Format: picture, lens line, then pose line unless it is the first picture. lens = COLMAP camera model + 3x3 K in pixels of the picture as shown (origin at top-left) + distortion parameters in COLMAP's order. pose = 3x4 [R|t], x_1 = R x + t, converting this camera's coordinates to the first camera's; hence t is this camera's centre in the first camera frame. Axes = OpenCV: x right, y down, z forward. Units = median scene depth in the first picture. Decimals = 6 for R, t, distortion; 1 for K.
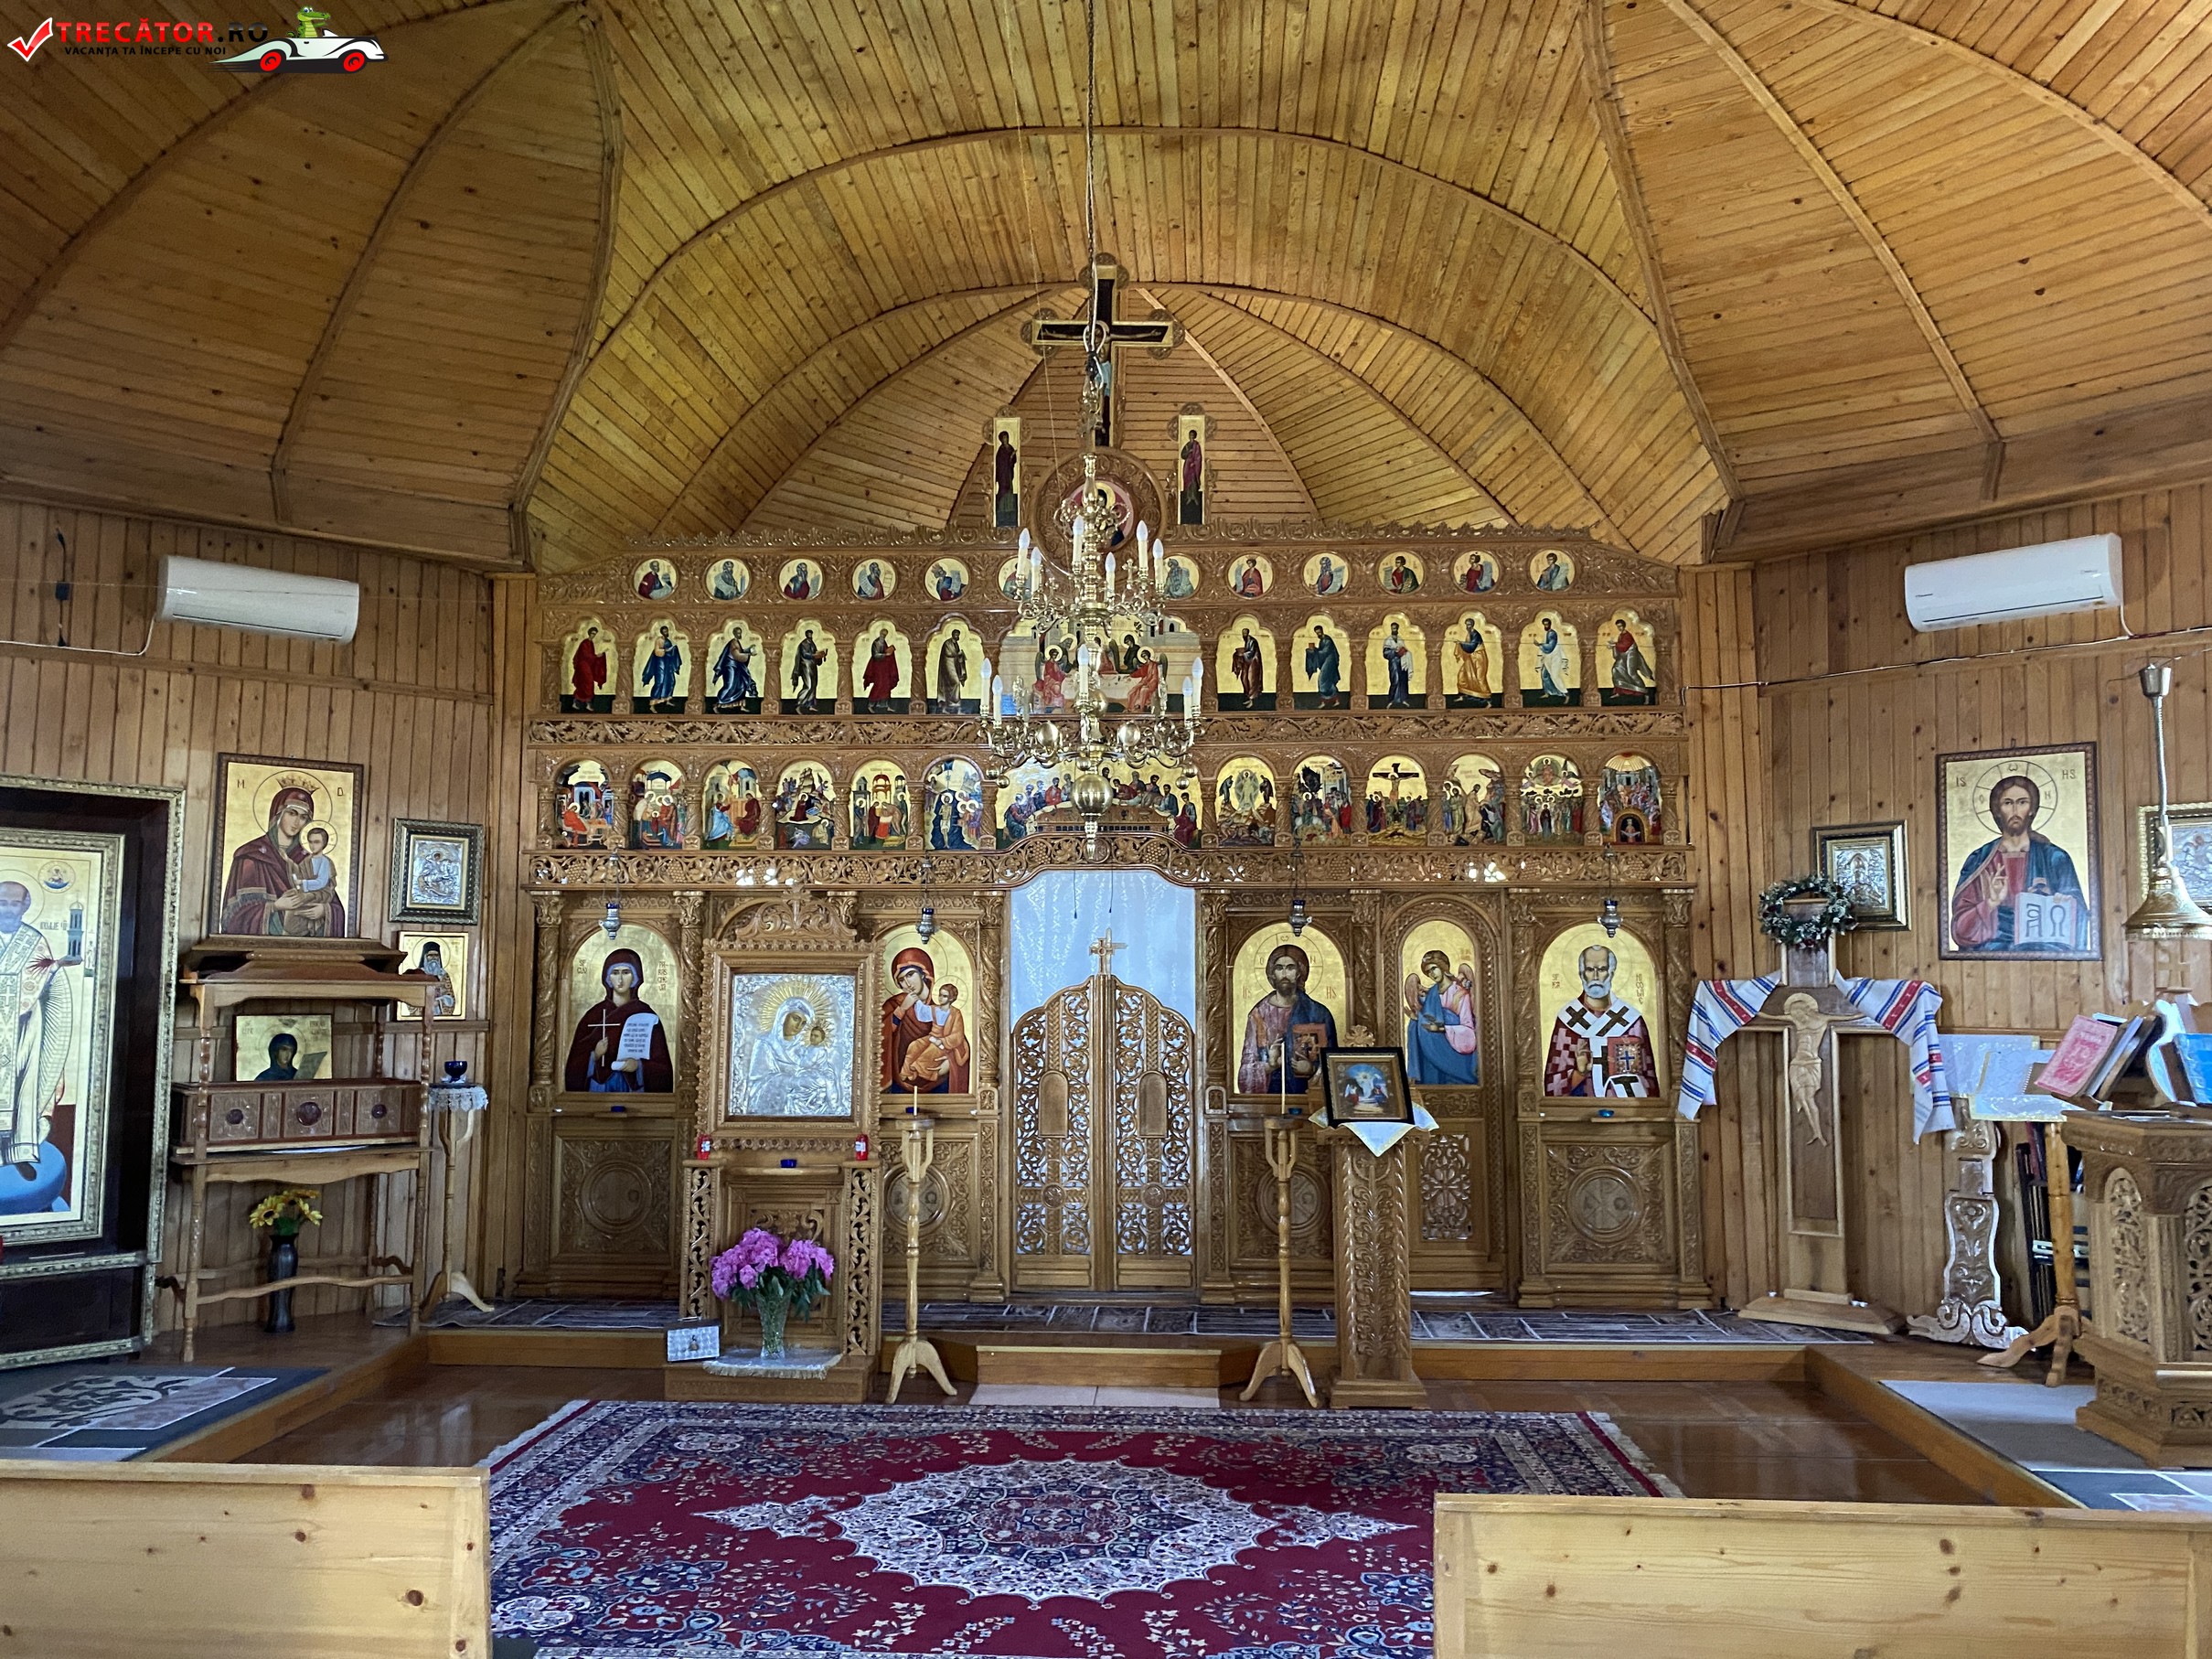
lens RADIAL K [[1681.3, 0, 1077.2], [0, 1681.3, 821.9], [0, 0, 1]] dist [0.110483, -0.210646]
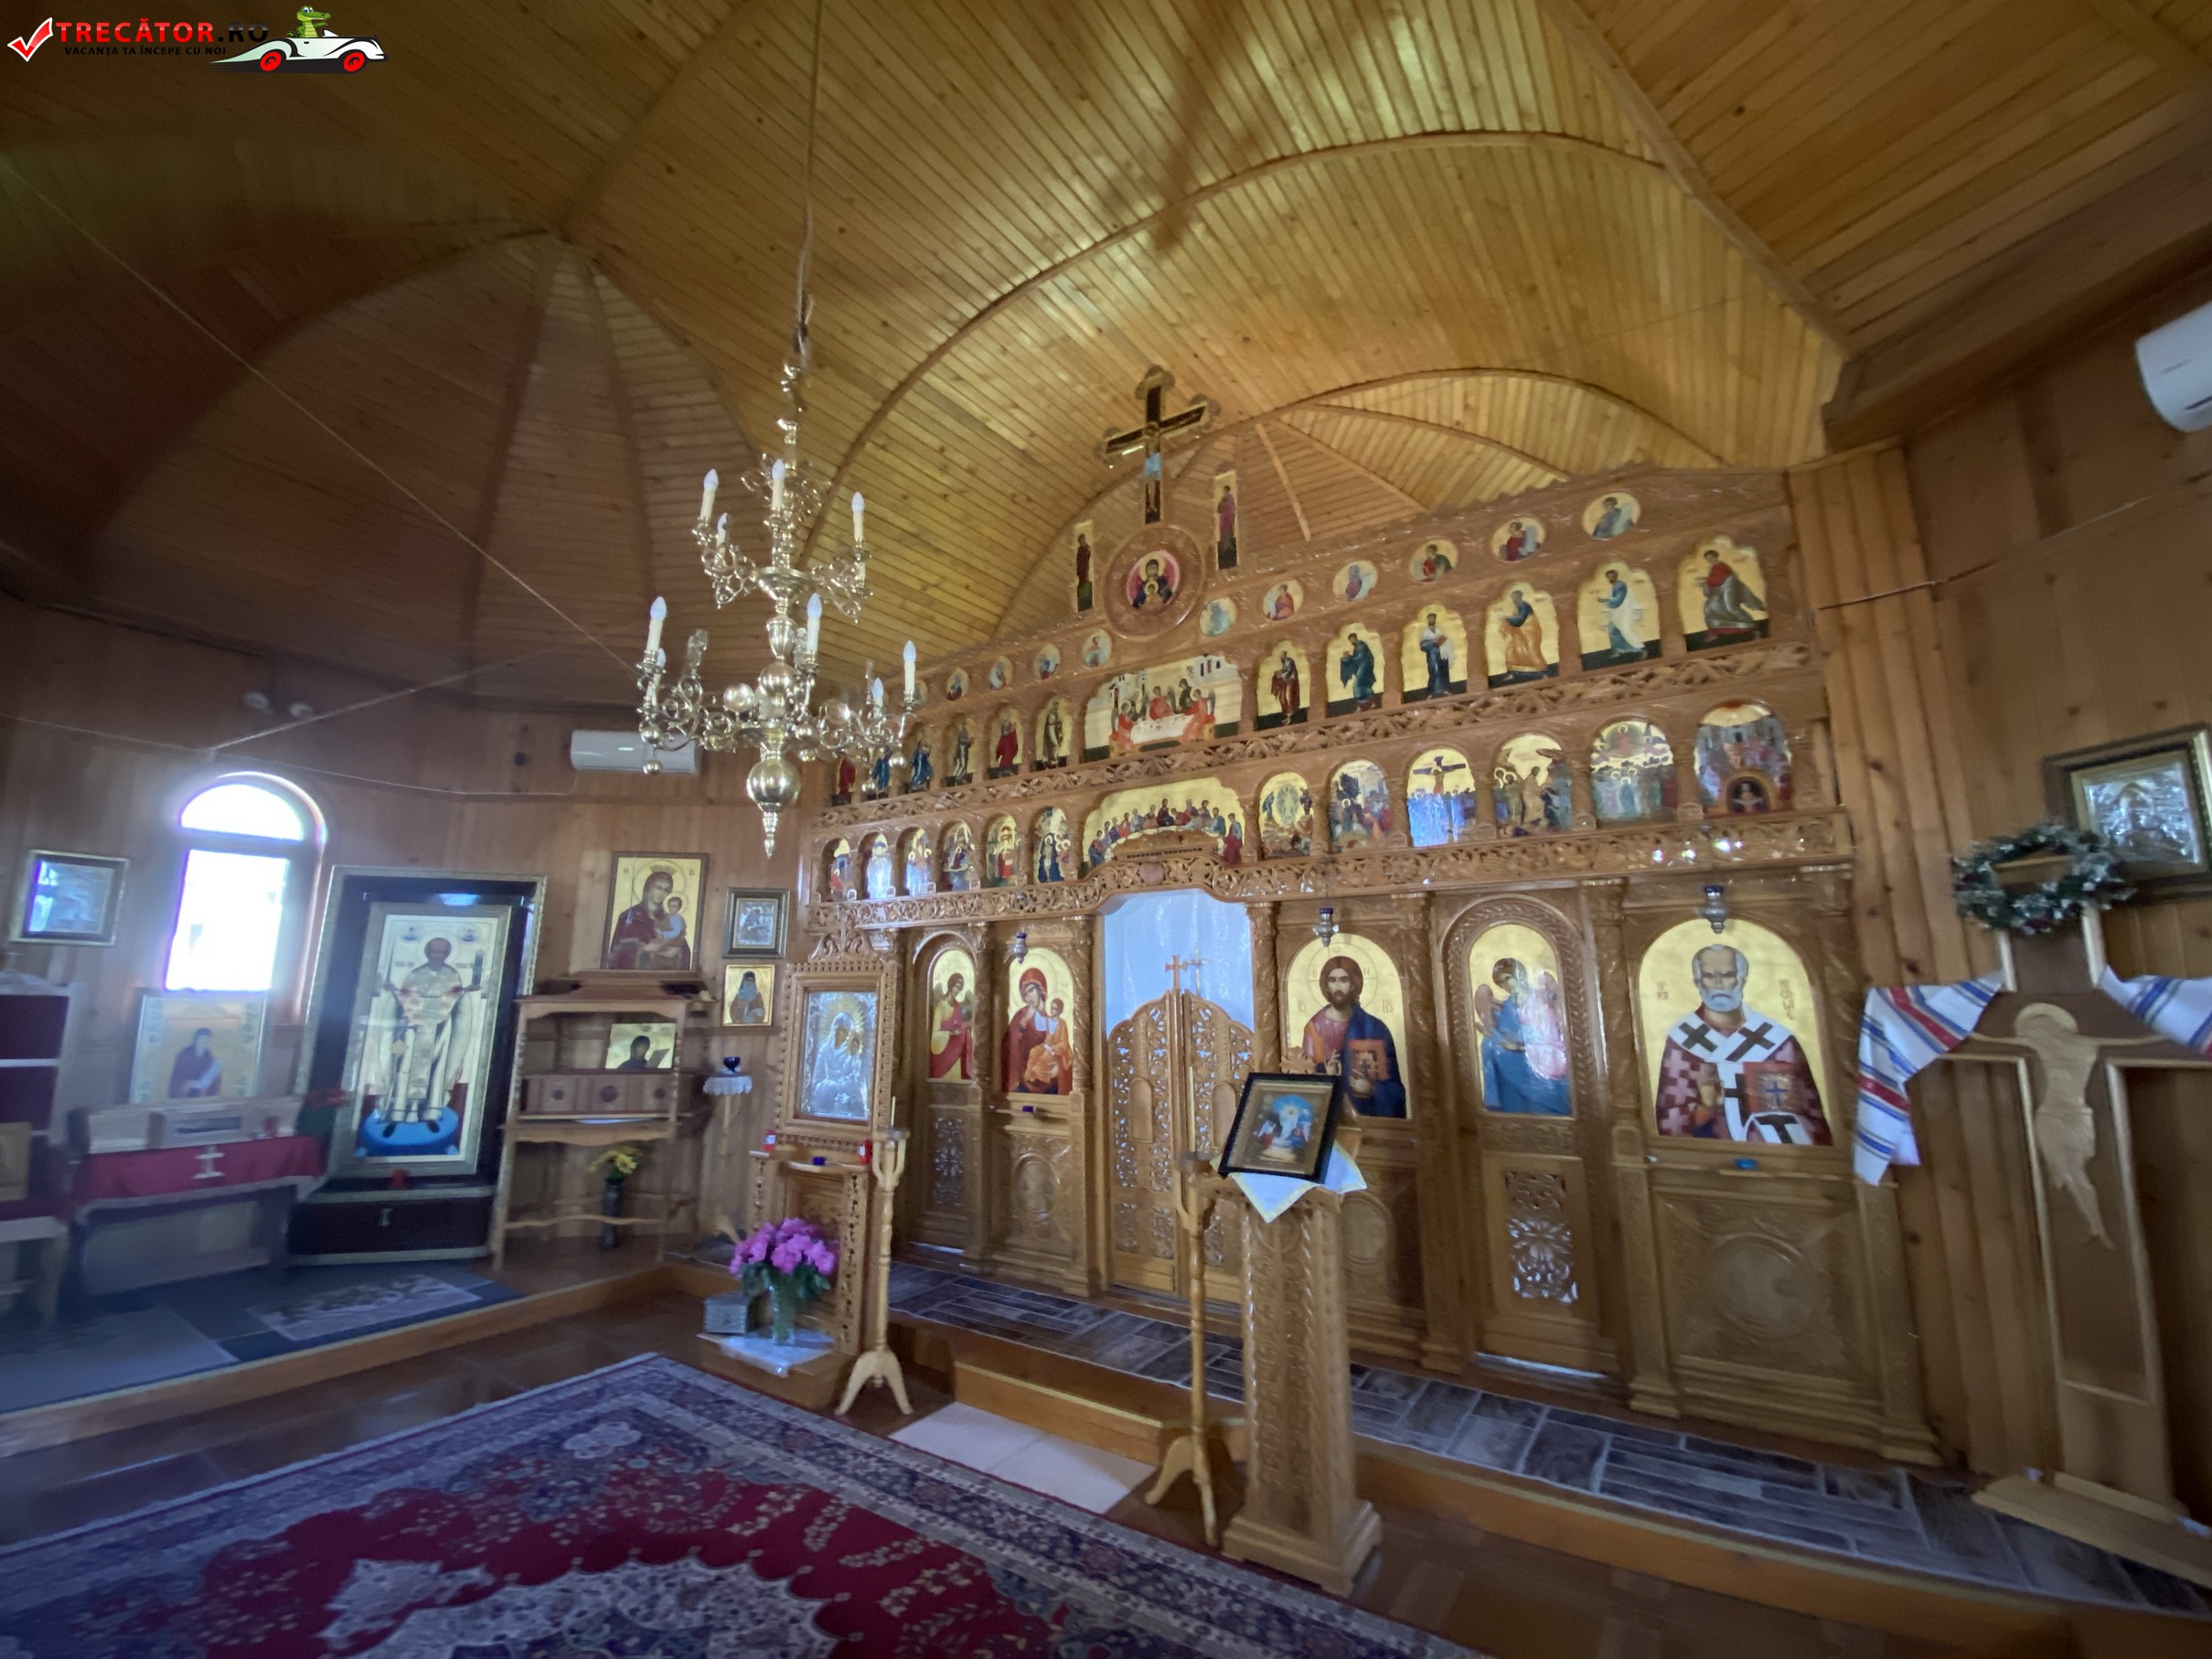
lens RADIAL K [[891.3, 0, 1098.9], [0, 891.3, 833.9], [0, 0, 1]] dist [0.042770, -0.035075]
pose [[0.861889, -0.097719, -0.497592, 0.268815], [0.055105, 0.993495, -0.099658, 0.046479], [0.504094, 0.058475, 0.861667, 0.478997]]
